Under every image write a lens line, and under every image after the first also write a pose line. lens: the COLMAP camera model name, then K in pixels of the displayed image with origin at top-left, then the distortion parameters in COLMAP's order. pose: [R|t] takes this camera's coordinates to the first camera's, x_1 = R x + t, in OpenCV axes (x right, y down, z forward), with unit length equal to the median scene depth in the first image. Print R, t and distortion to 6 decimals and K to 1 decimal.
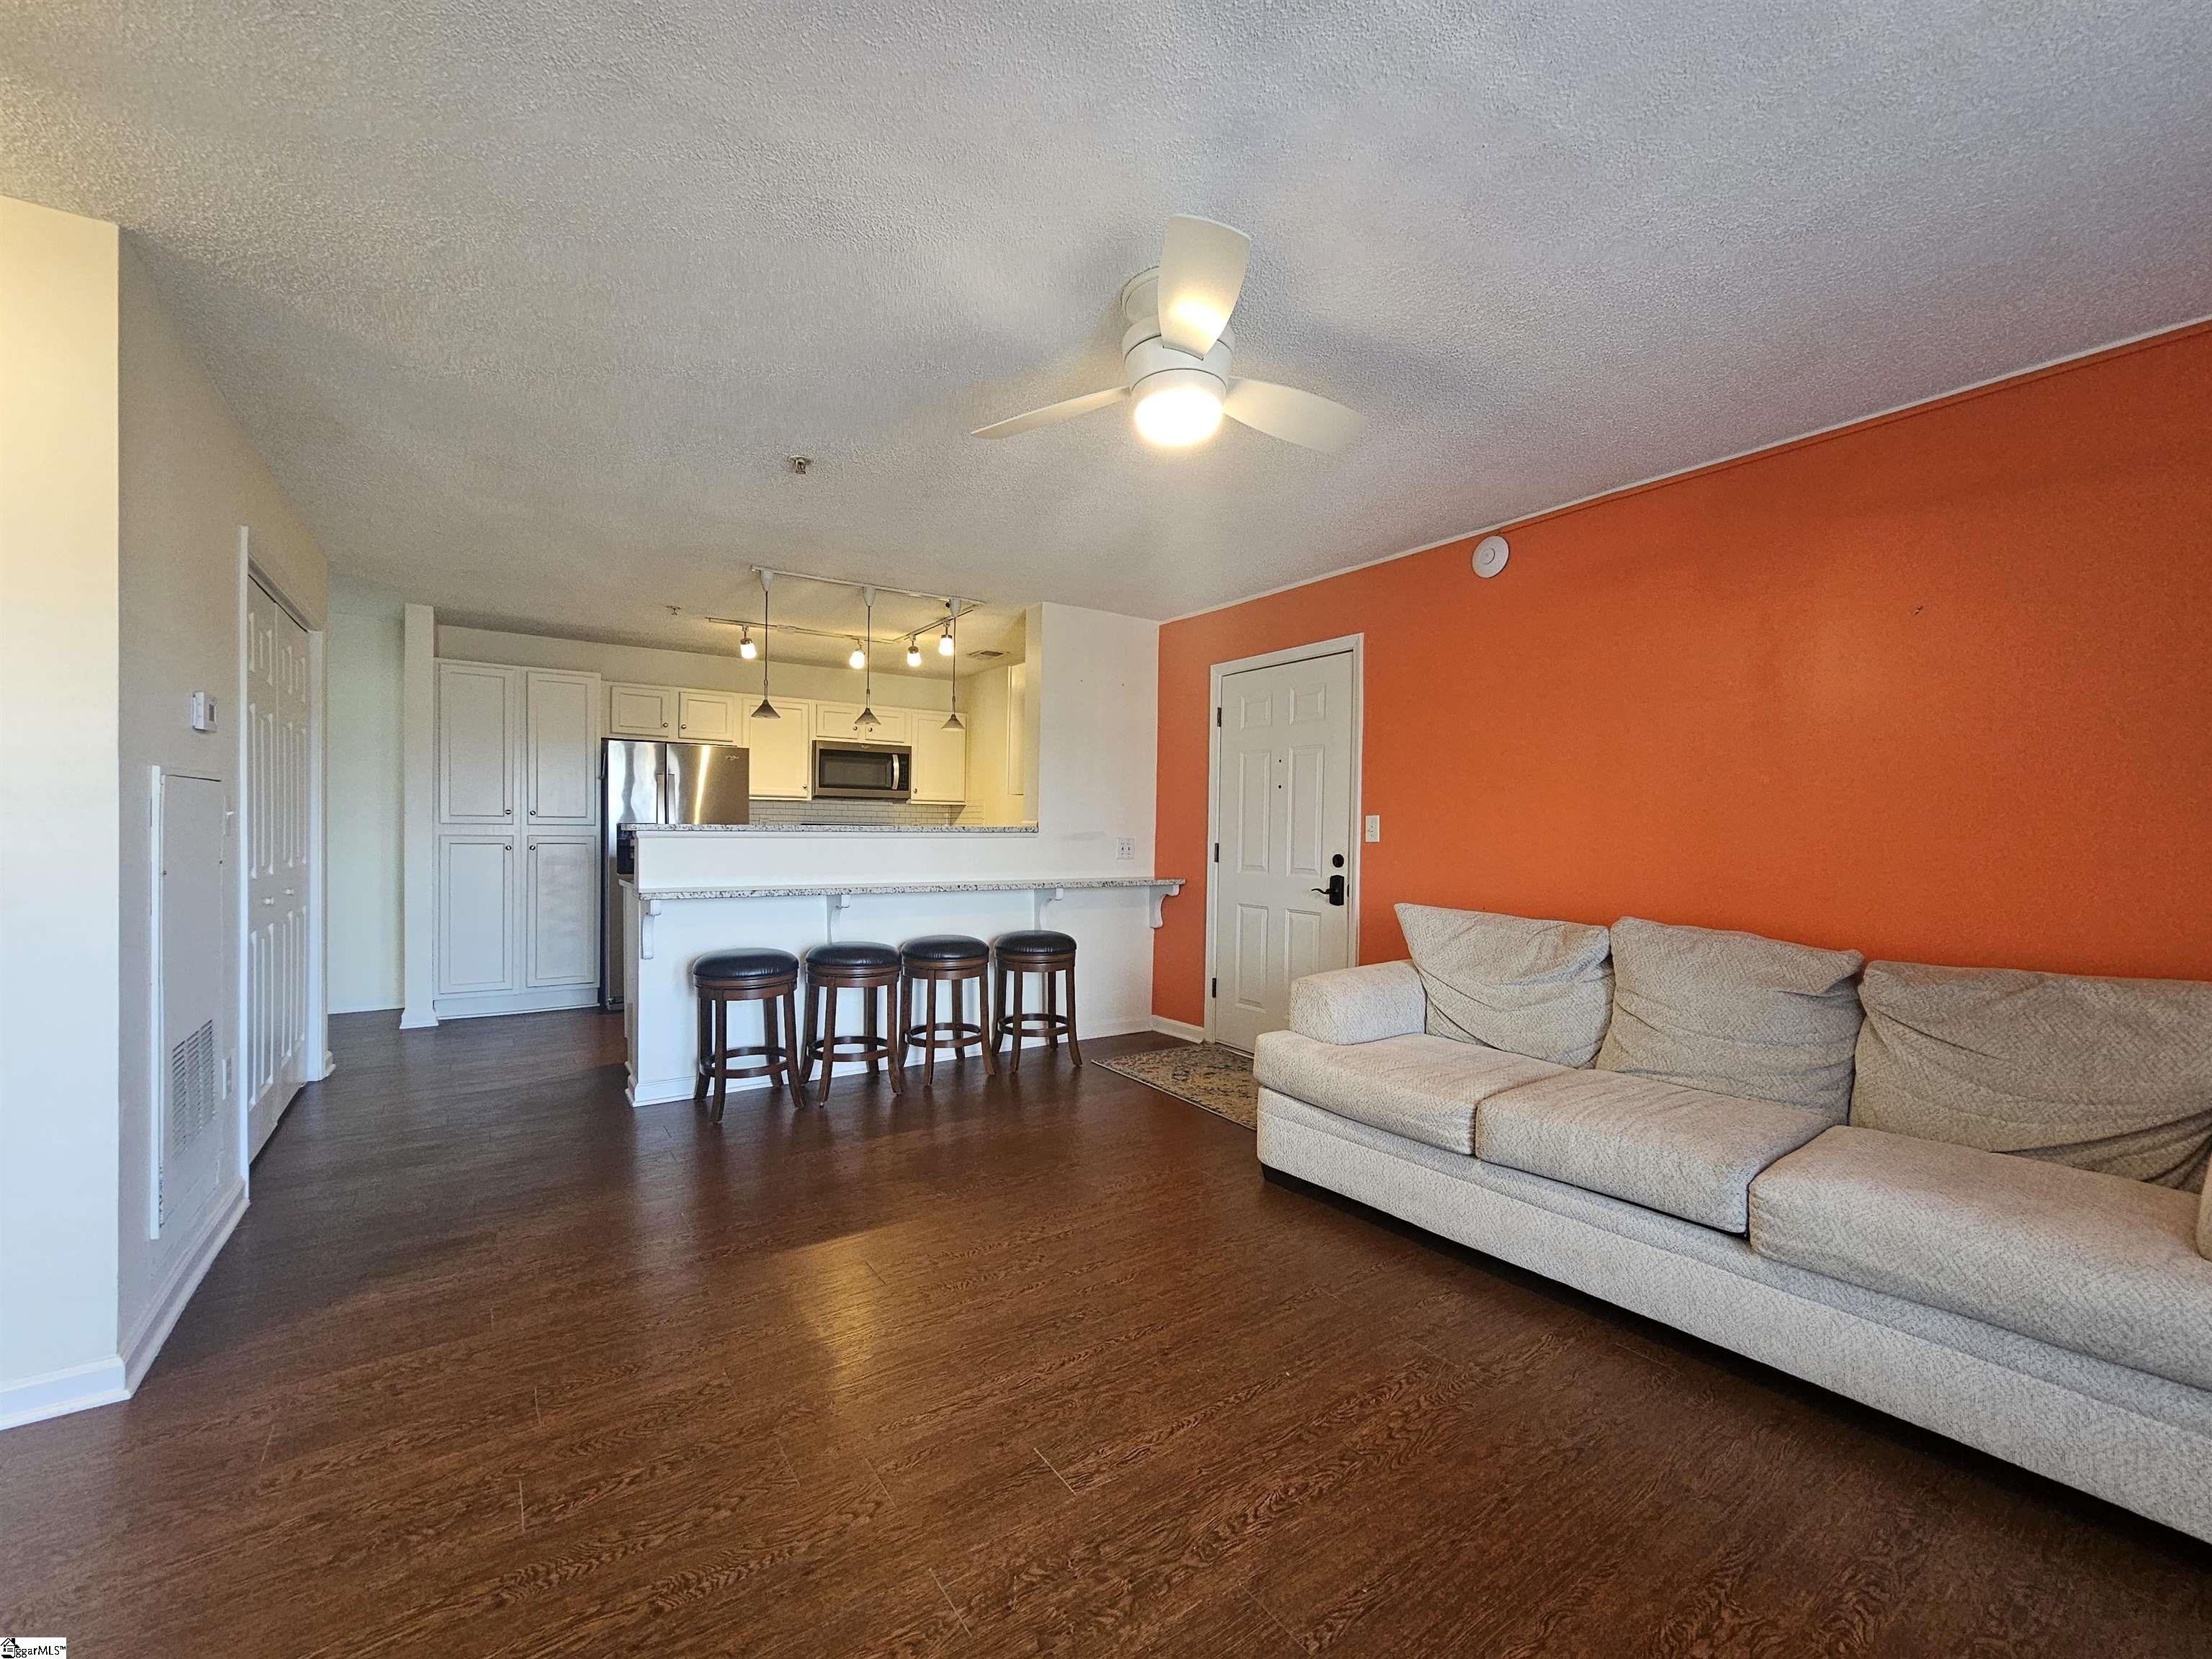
lens RADIAL K [[915.2, 0, 1123.0], [0, 915.2, 843.4], [0, 0, 1]] dist [0.009767, -0.000518]
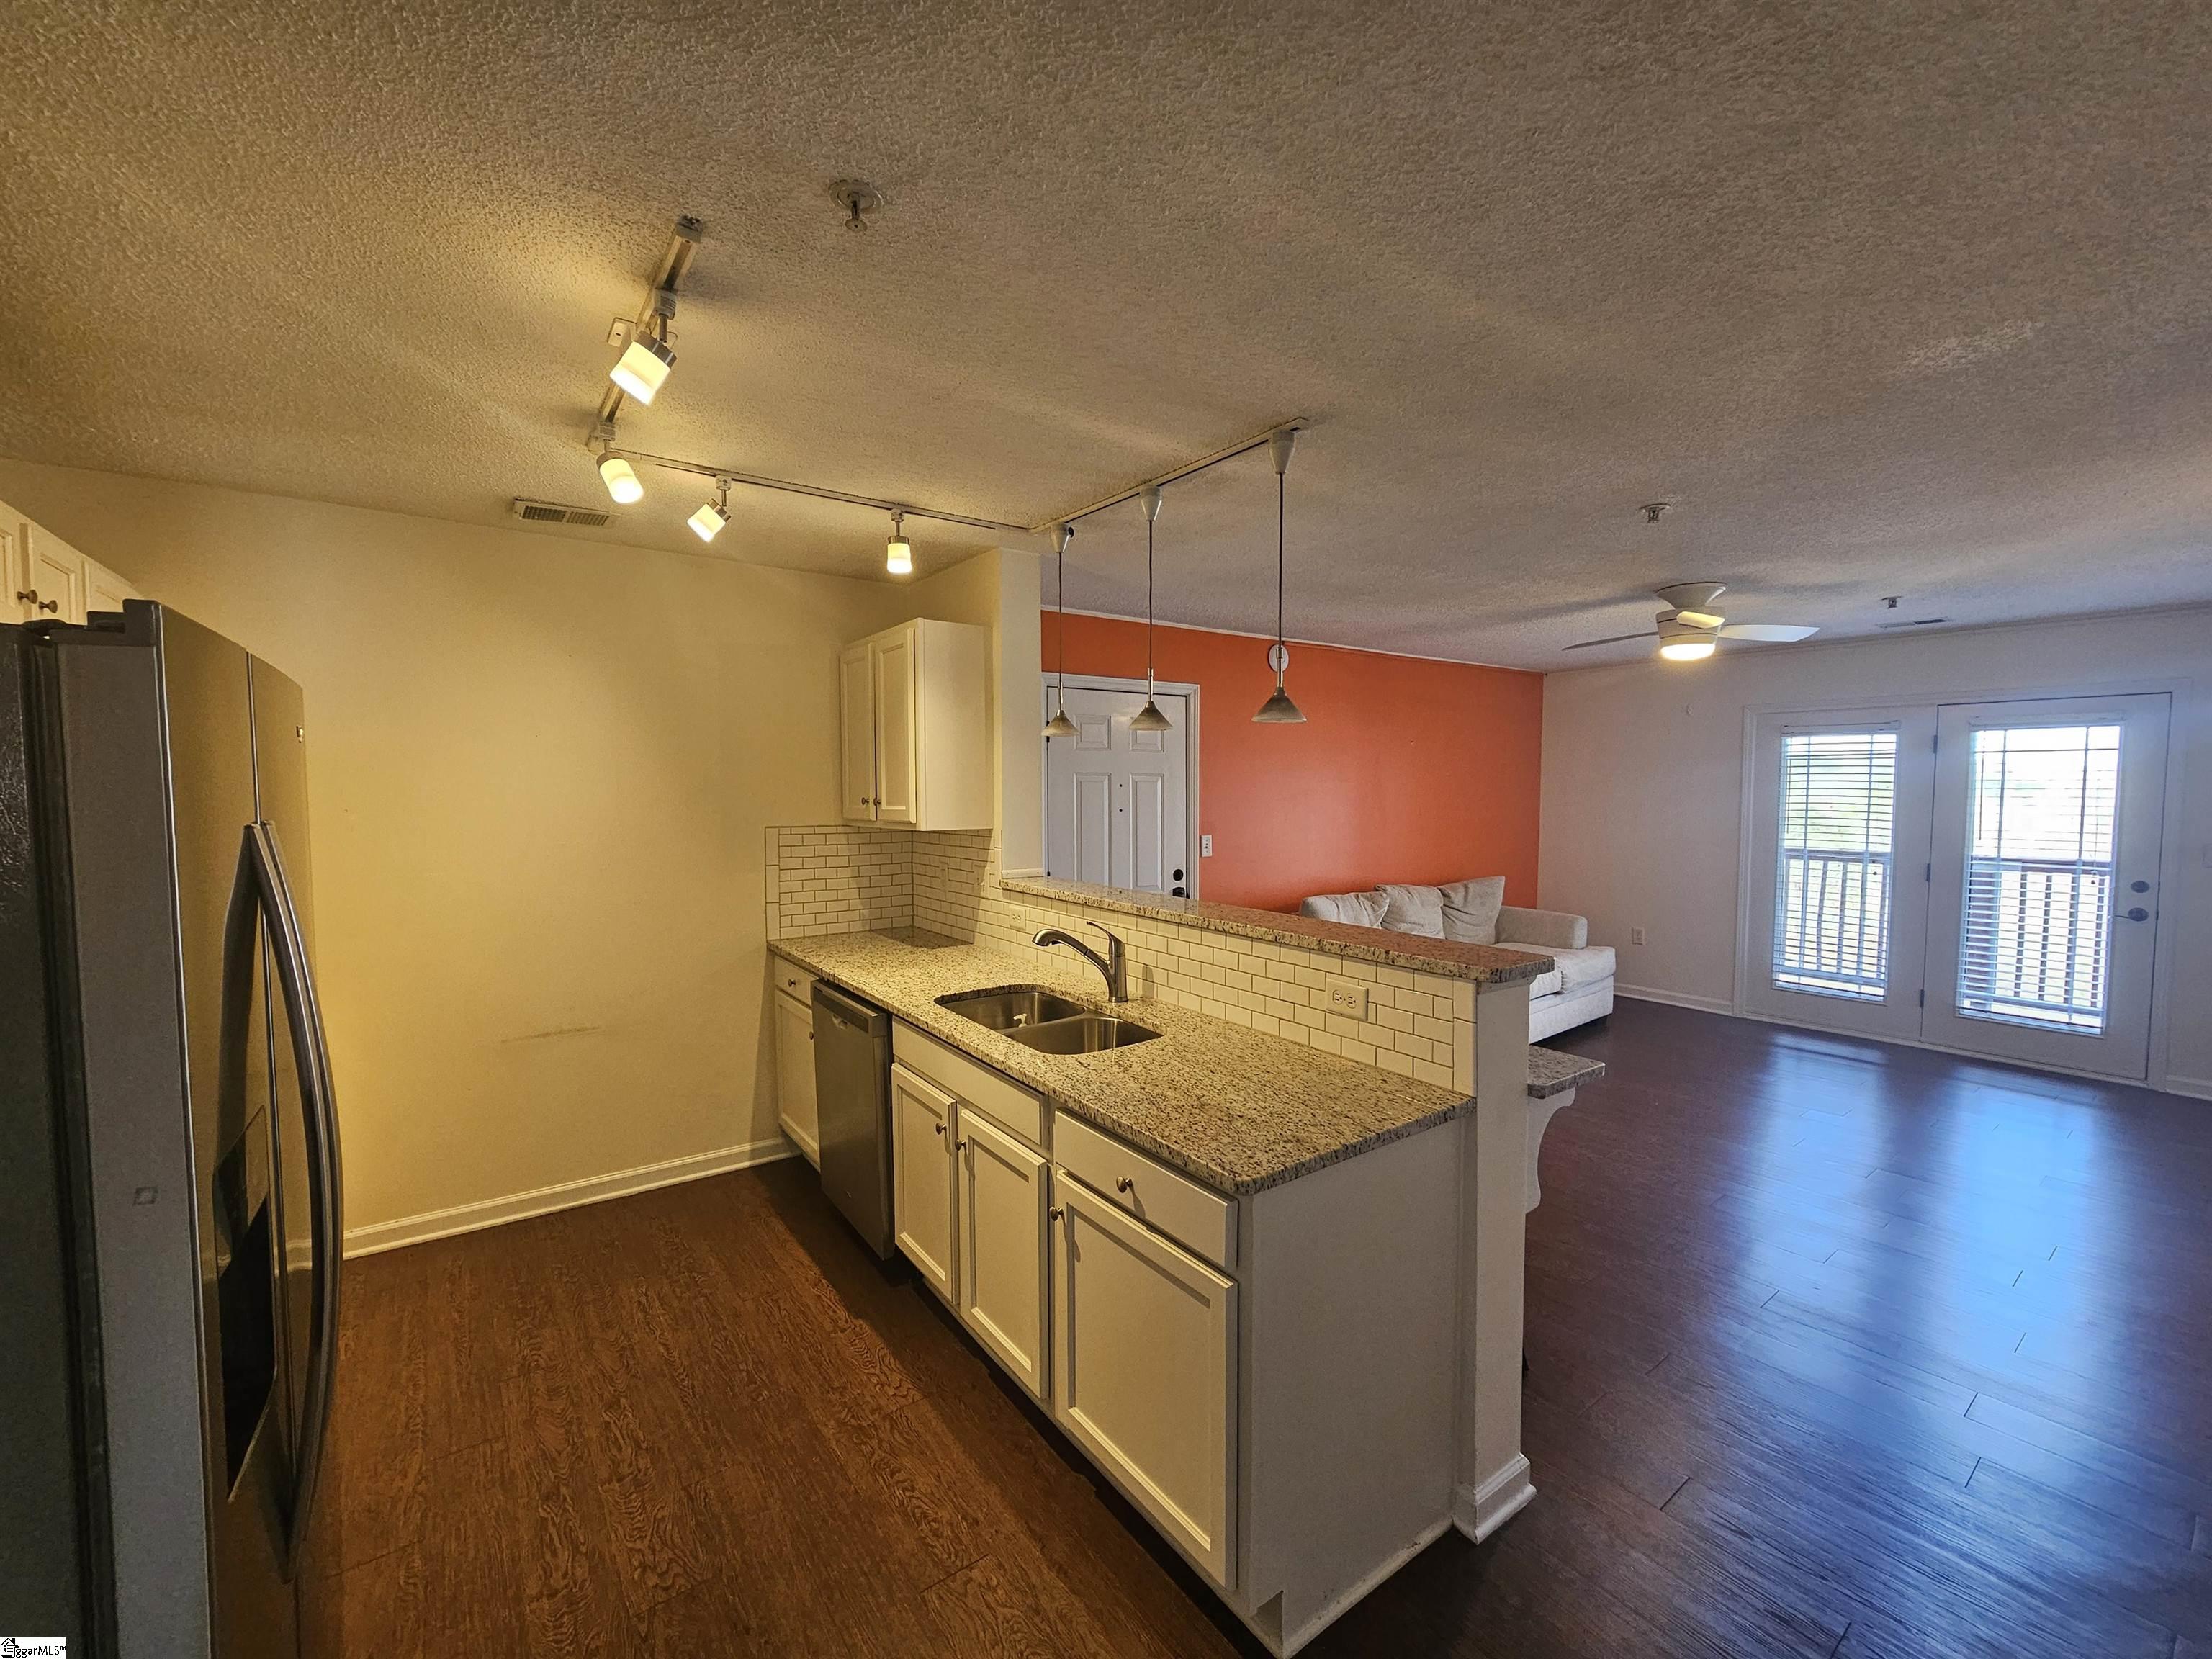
lens RADIAL K [[915.2, 0, 1116.4], [0, 915.2, 836.7], [0, 0, 1]] dist [0.009767, -0.000518]
pose [[-0.017432, -0.063423, 0.997834, -0.902747], [0.019900, 0.997766, 0.063766, -0.103350], [-0.999650, 0.020969, -0.016131, 1.074163]]
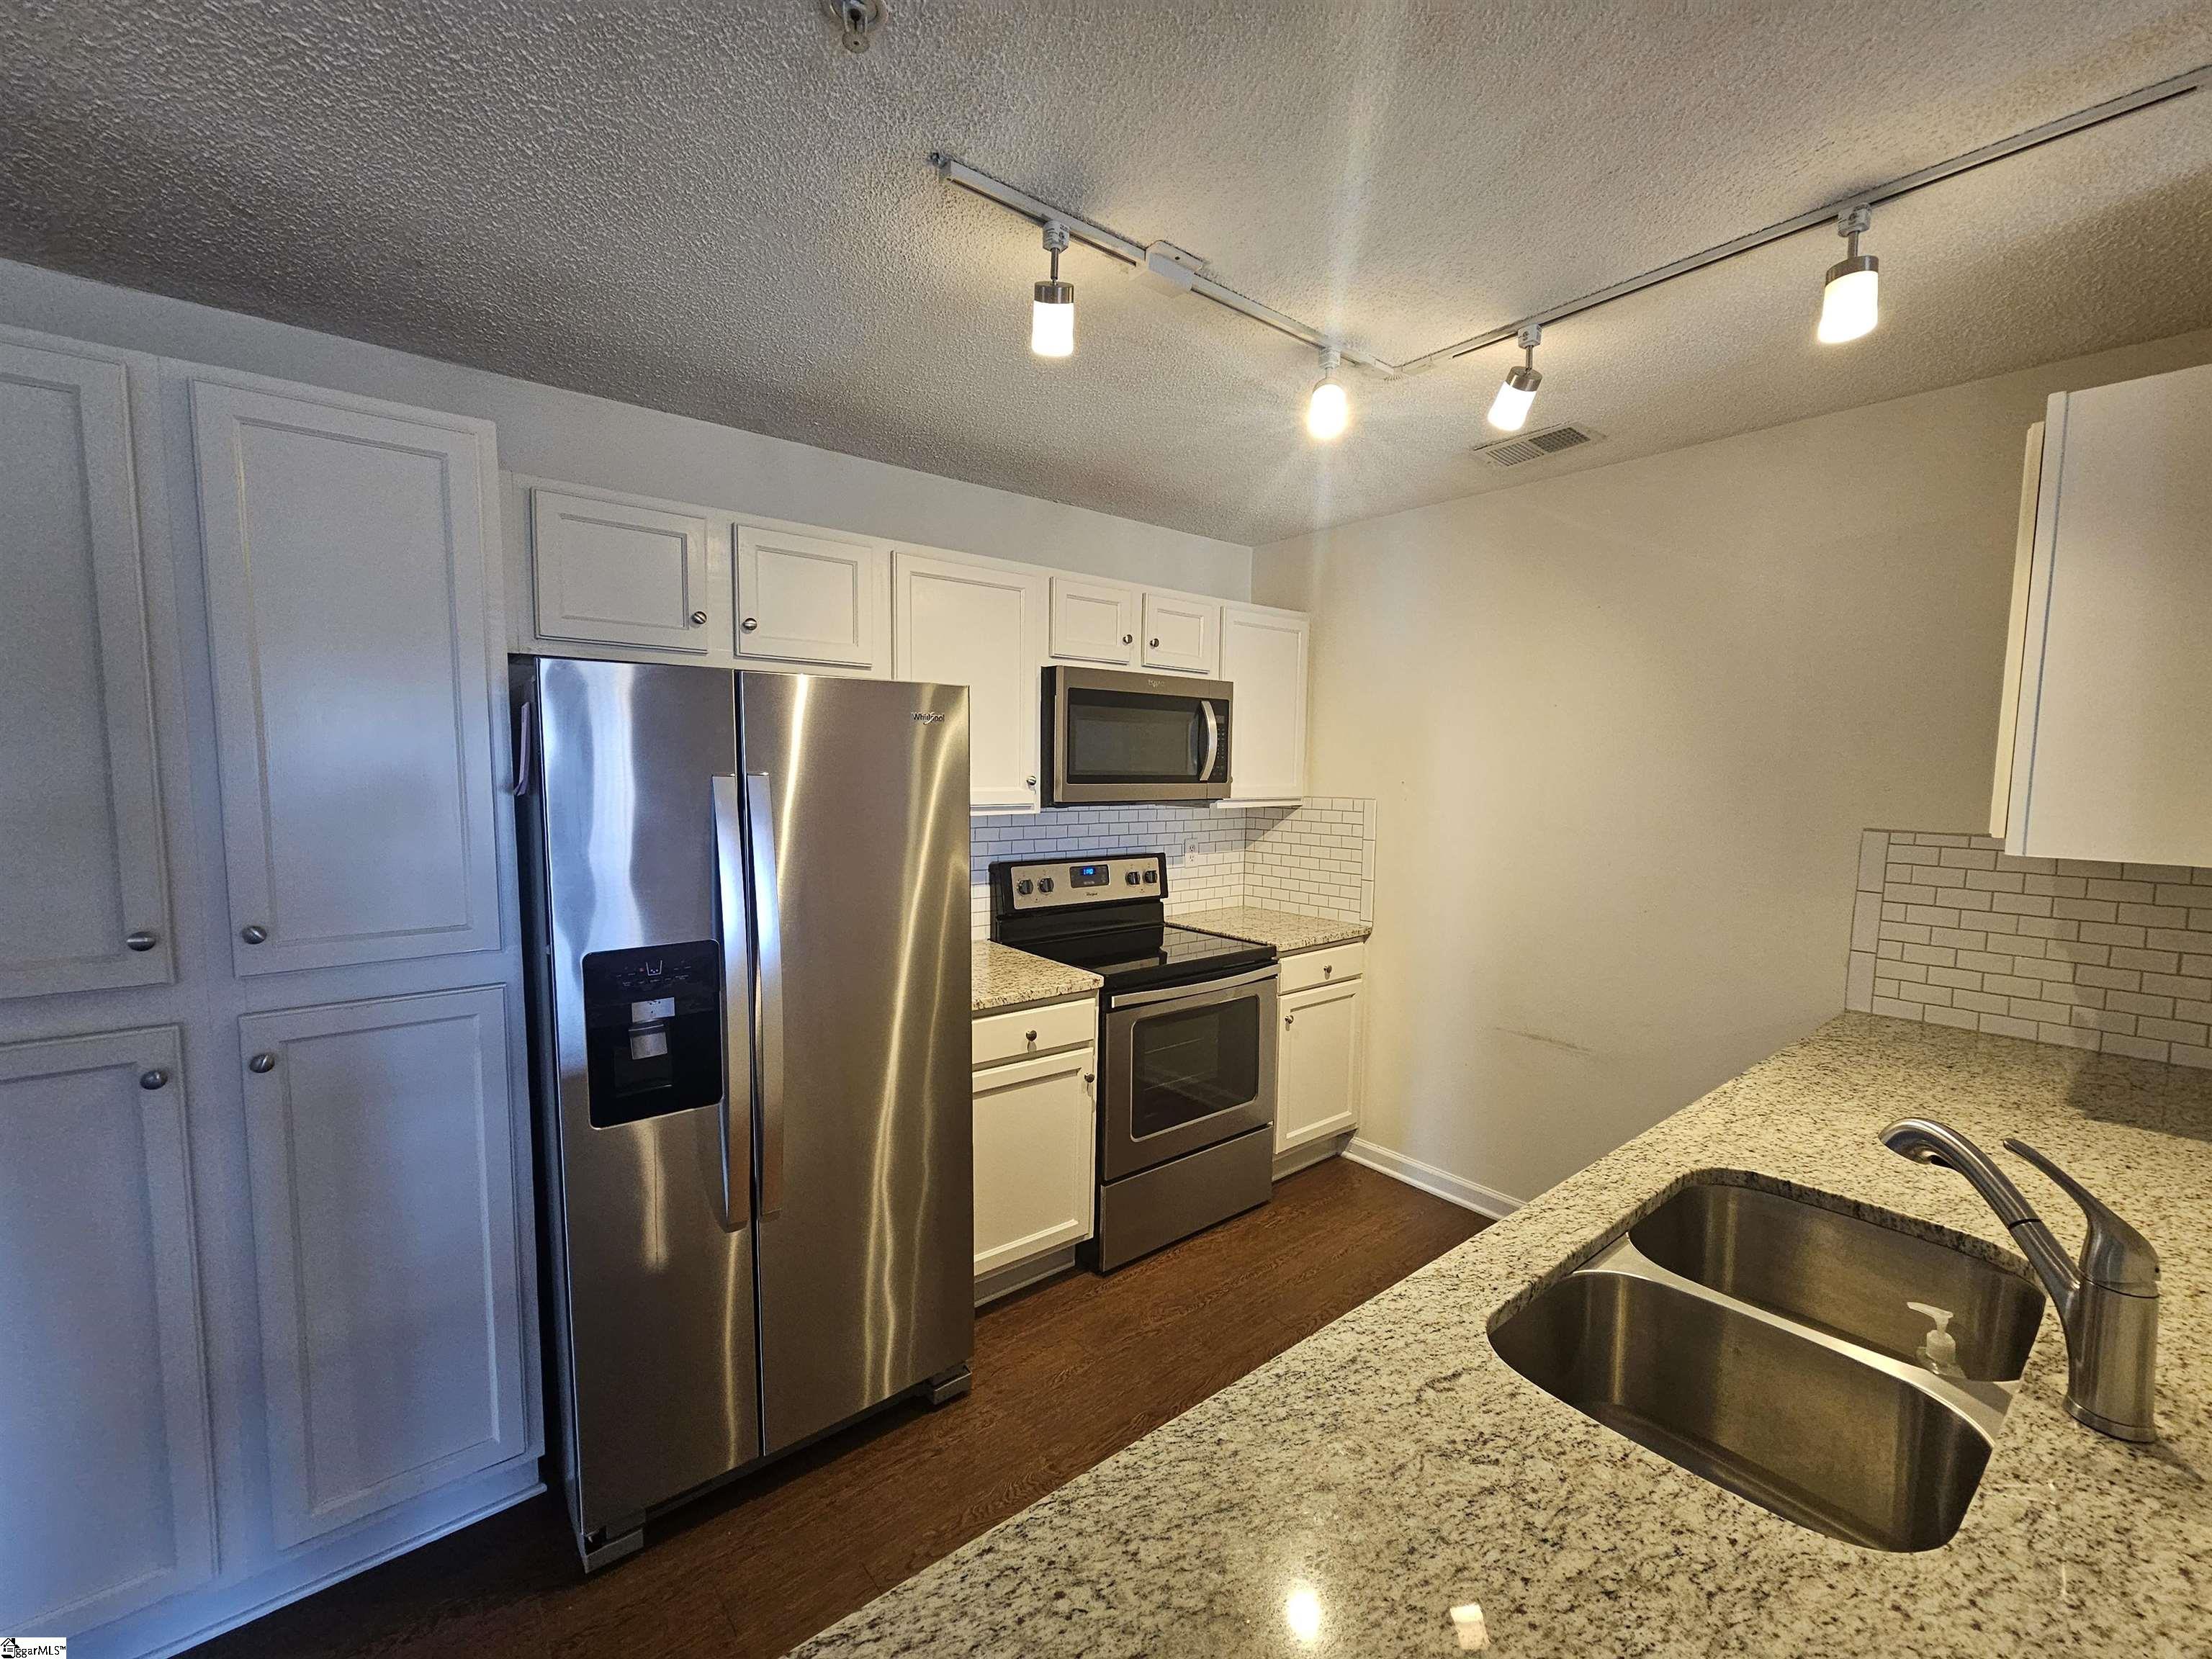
lens RADIAL K [[915.2, 0, 1101.7], [0, 915.2, 838.8], [0, 0, 1]] dist [0.009767, -0.000518]
pose [[0.998072, -0.004218, 0.061923, -0.509293], [0.000140, 0.997839, 0.065709, -0.093478], [-0.062066, -0.065573, 0.995916, 0.879169]]
